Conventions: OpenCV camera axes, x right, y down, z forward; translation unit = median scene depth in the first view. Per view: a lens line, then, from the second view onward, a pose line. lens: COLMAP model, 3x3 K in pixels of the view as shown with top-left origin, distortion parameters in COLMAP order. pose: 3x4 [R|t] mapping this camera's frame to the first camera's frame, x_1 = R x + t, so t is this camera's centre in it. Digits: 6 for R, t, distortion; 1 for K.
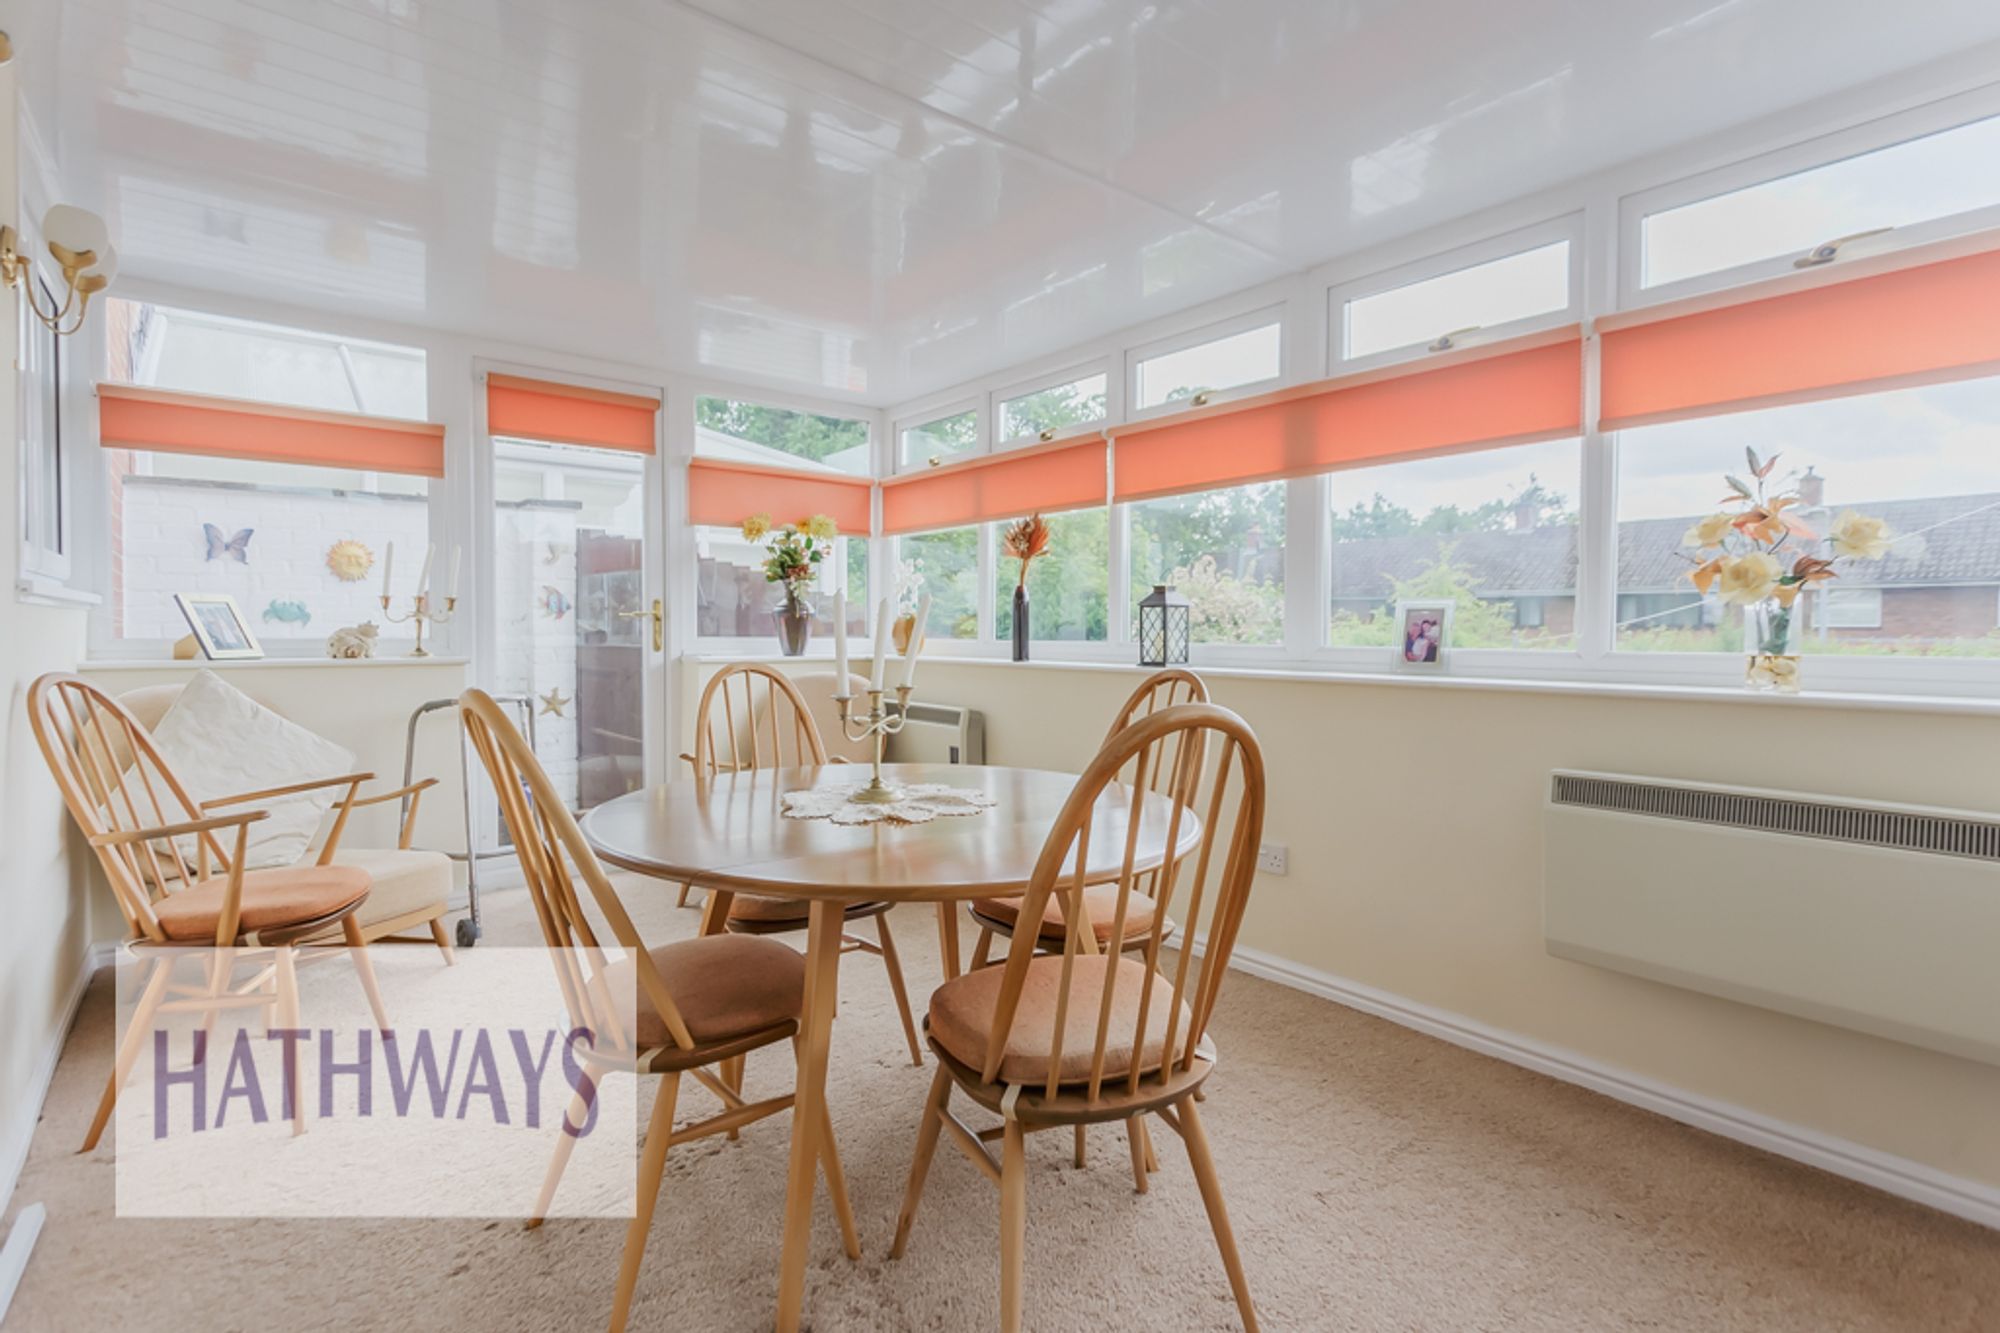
lens RADIAL K [[957.8, 0, 1002.4], [0, 957.8, 652.2], [0, 0, 1]] dist [0.003042, 0.000496]
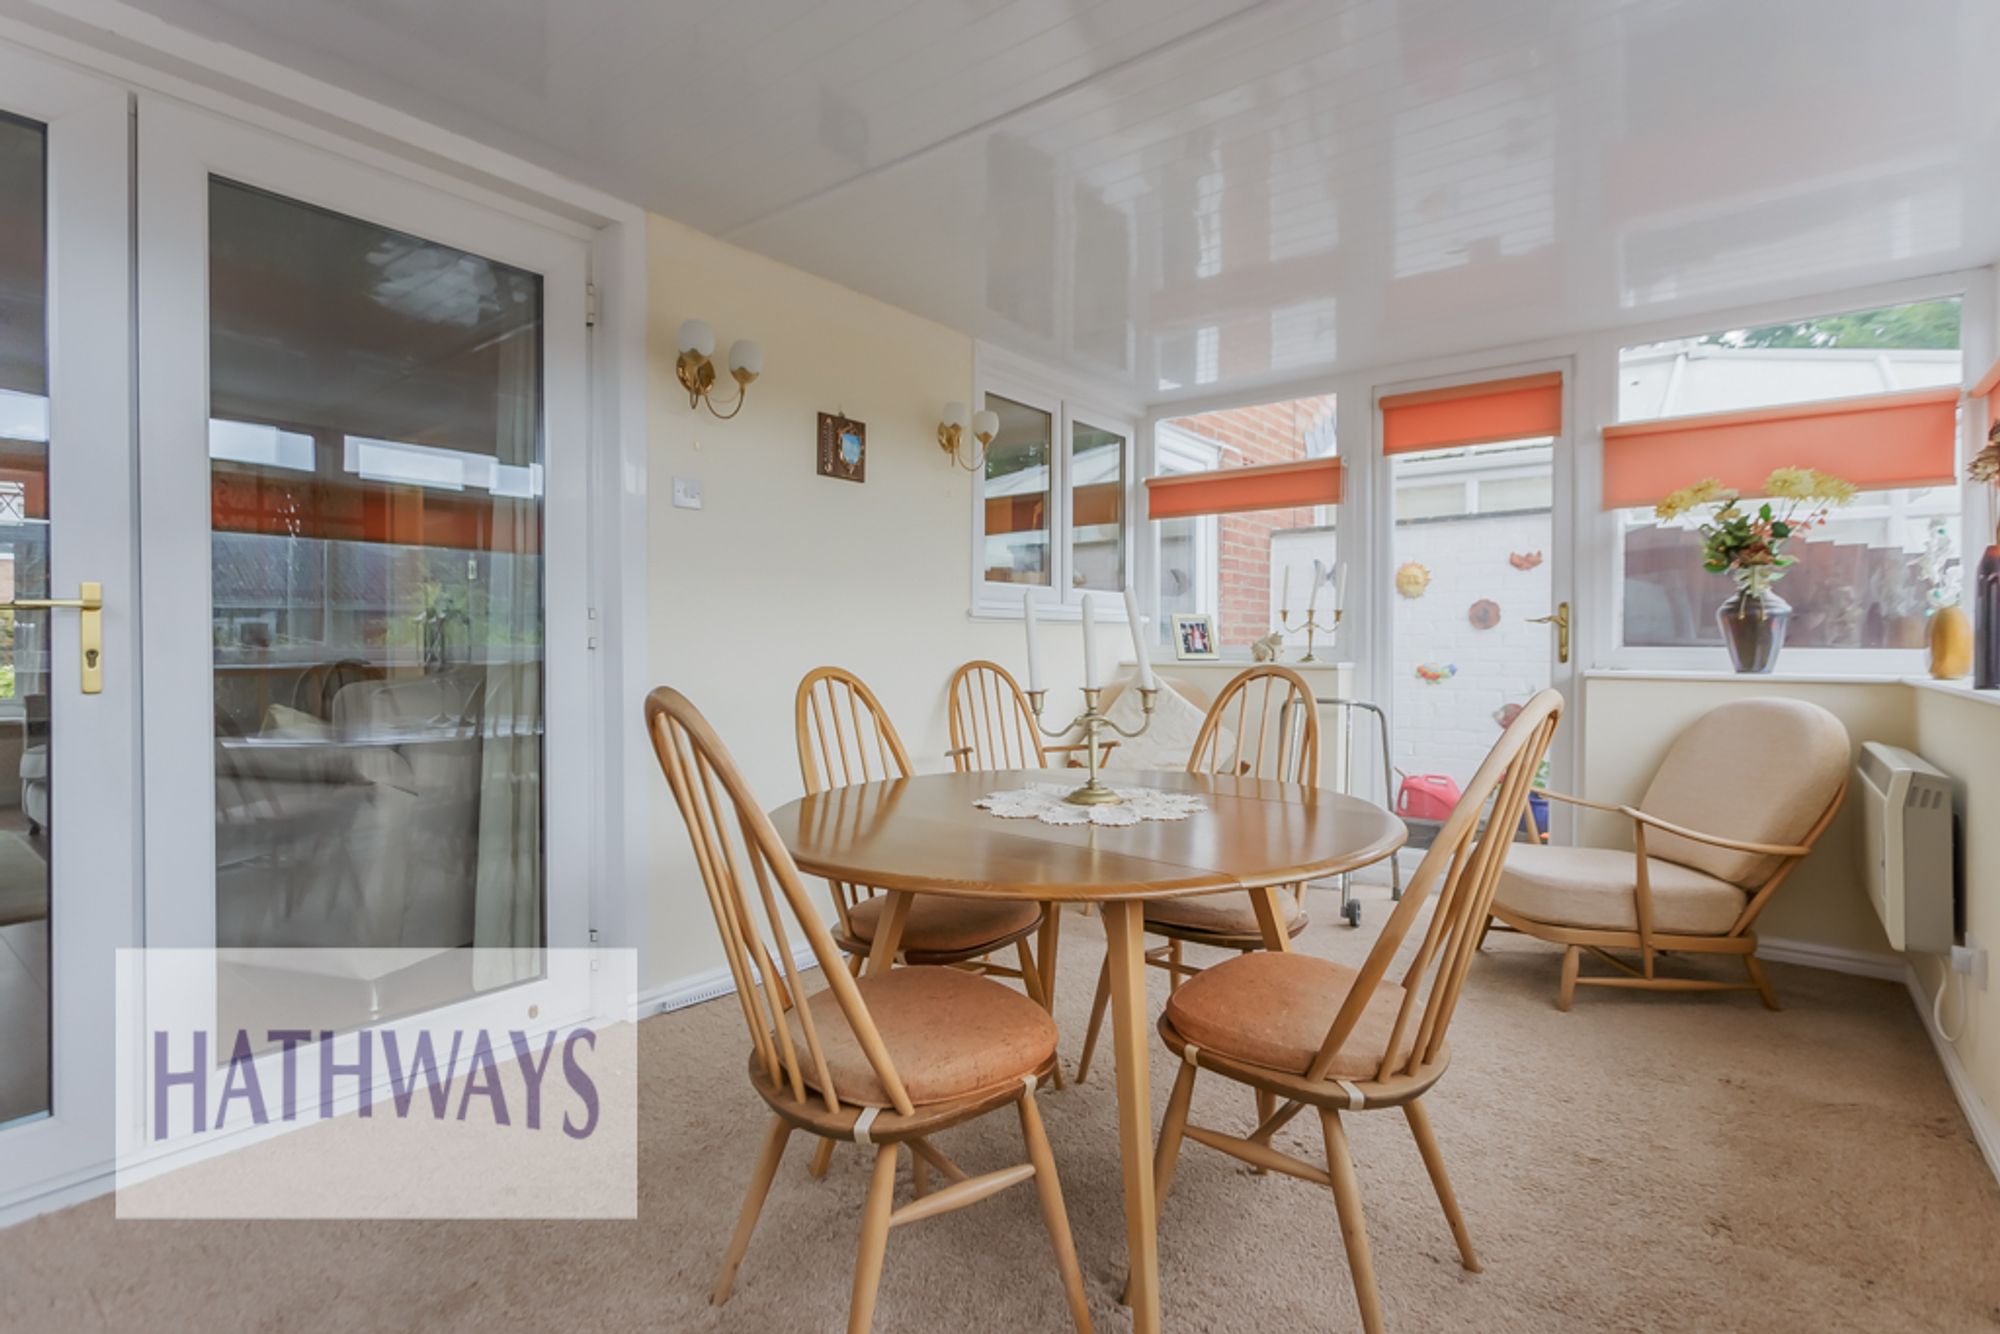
lens RADIAL K [[957.8, 0, 1004.0], [0, 957.8, 660.1], [0, 0, 1]] dist [0.003042, 0.000496]
pose [[0.235190, 0.013991, -0.971849, 0.378089], [-0.022800, 0.999701, 0.008875, 0.000564], [0.971682, 0.020071, 0.235438, 0.323479]]
